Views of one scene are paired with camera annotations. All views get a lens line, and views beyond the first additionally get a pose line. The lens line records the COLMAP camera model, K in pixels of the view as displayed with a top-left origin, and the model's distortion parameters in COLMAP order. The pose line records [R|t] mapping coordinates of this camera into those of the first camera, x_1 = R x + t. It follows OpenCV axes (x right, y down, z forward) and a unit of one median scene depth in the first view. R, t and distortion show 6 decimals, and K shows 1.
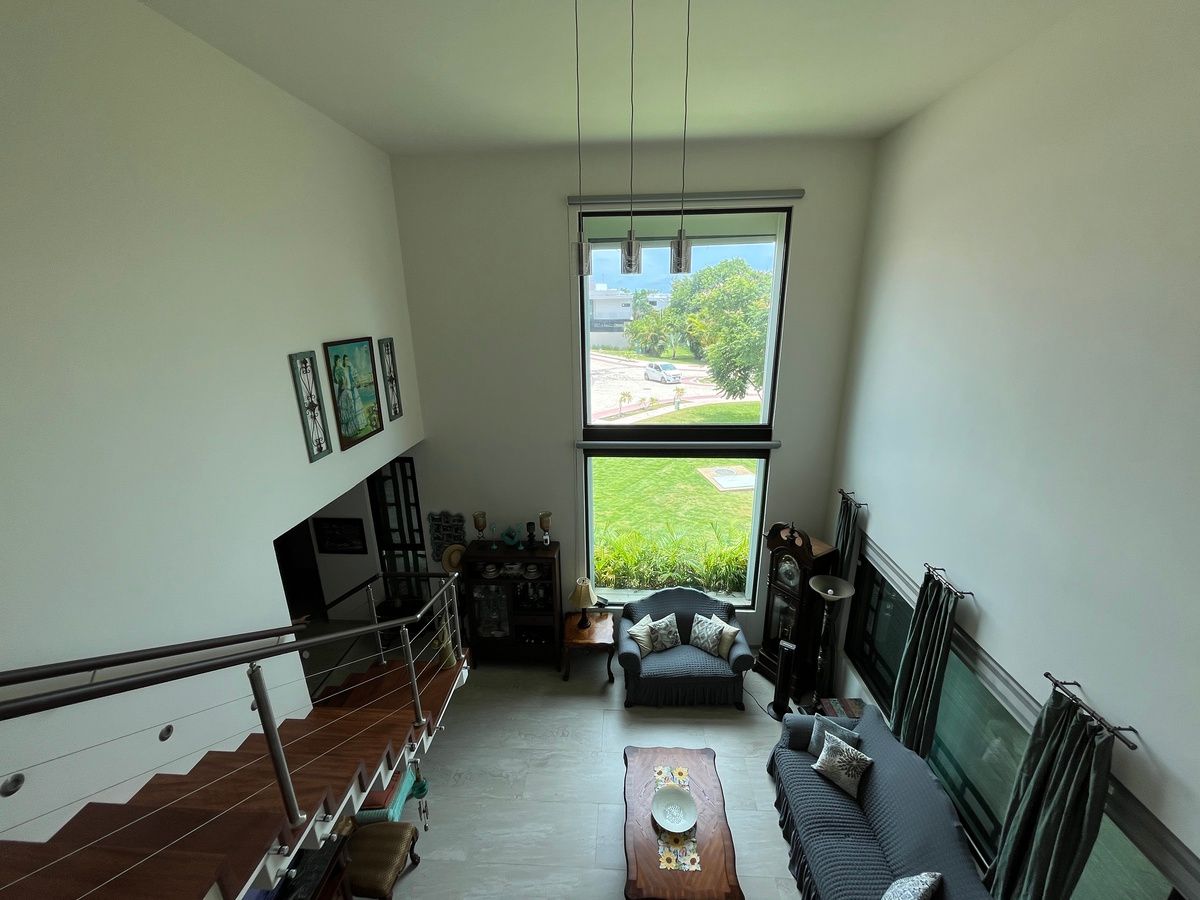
lens RADIAL K [[485.3, 0, 600.0], [0, 485.3, 450.0], [0, 0, 1]] dist [-0.001058, 0.000134]
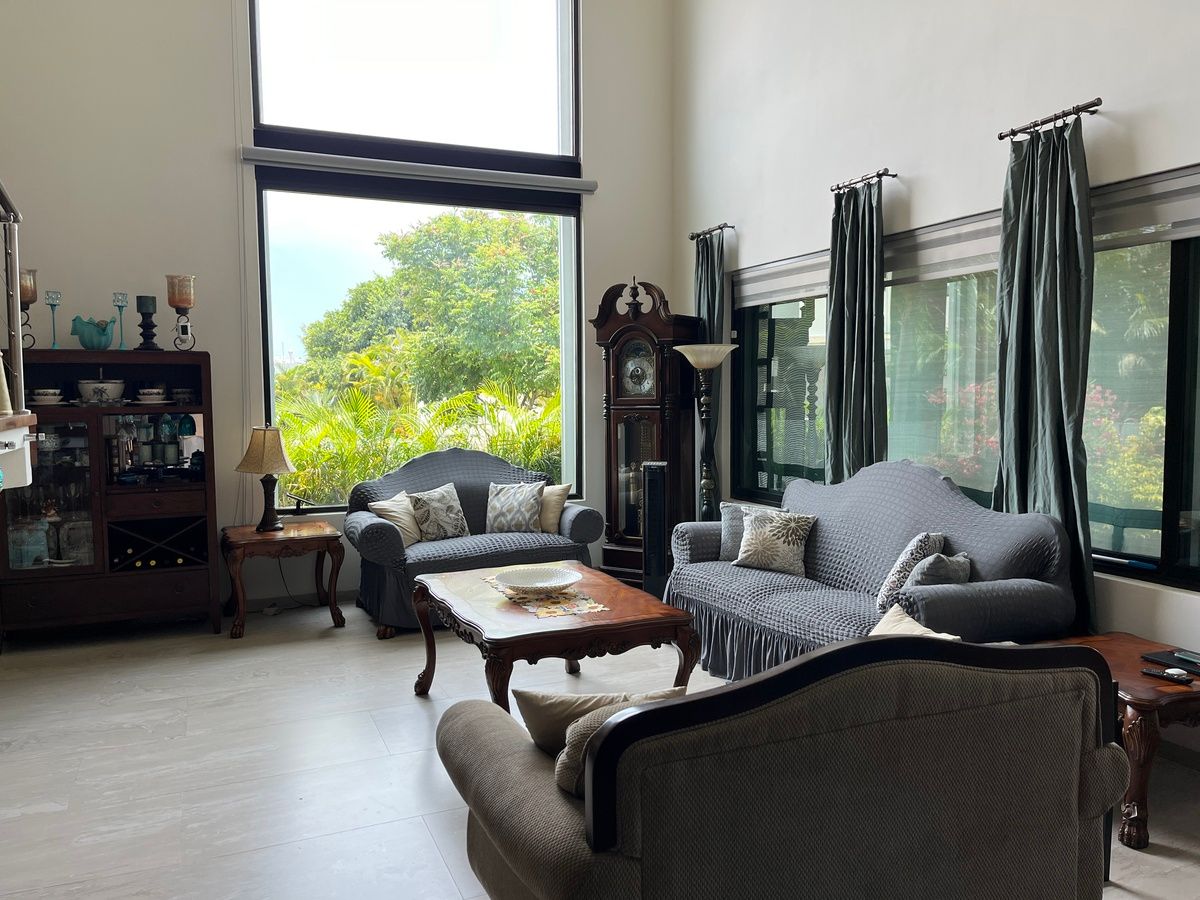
lens RADIAL K [[913.3, 0, 600.0], [0, 913.3, 450.0], [0, 0, 1]] dist [0.076403, -0.061612]
pose [[0.897657, -0.026755, 0.439881, -0.160805], [0.127594, 0.971182, -0.201310, 0.587938], [-0.421819, 0.236834, 0.875202, 0.045160]]
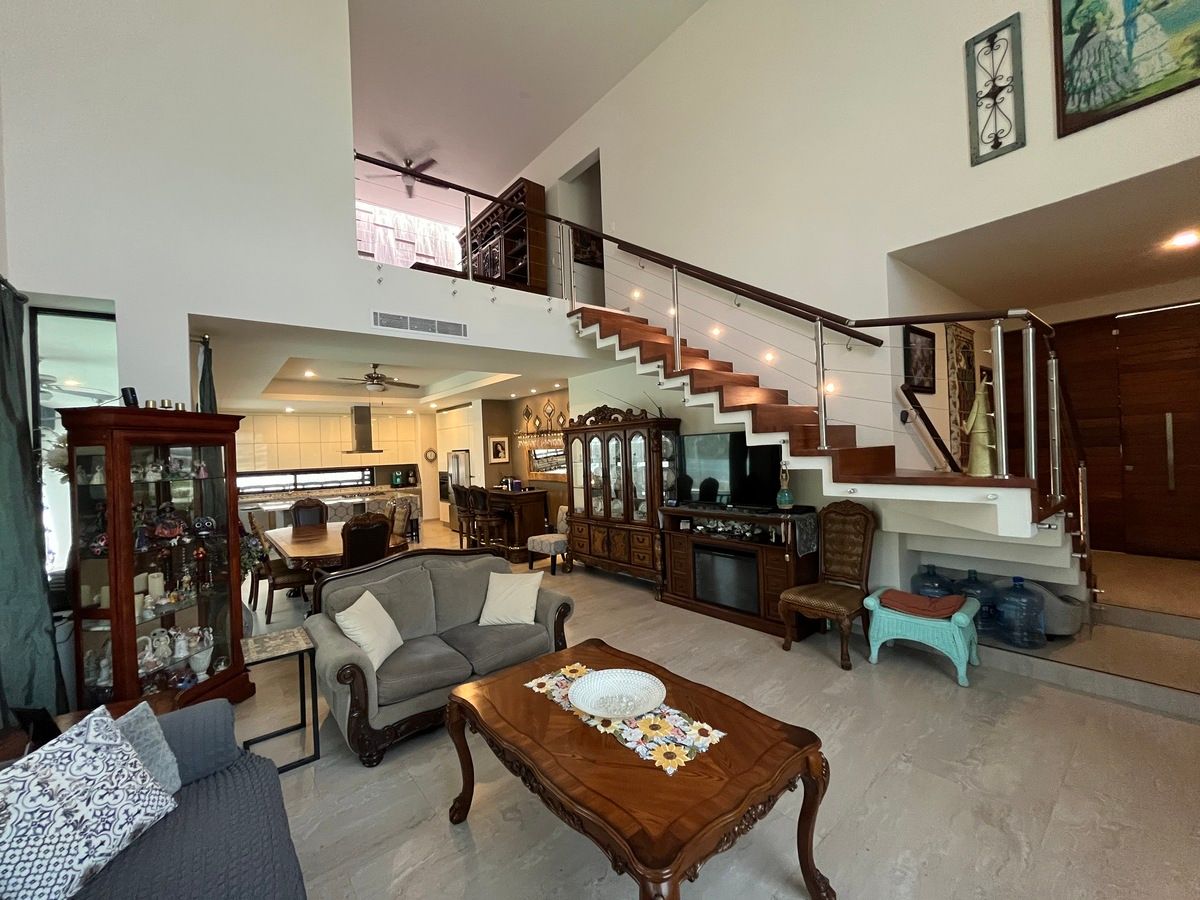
lens RADIAL K [[485.3, 0, 600.0], [0, 485.3, 450.0], [0, 0, 1]] dist [-0.001058, 0.000134]
pose [[-0.738290, 0.037371, -0.673447, 0.342238], [-0.153627, 0.962902, 0.221852, 0.295207], [0.656755, 0.267251, -0.705160, 0.916051]]
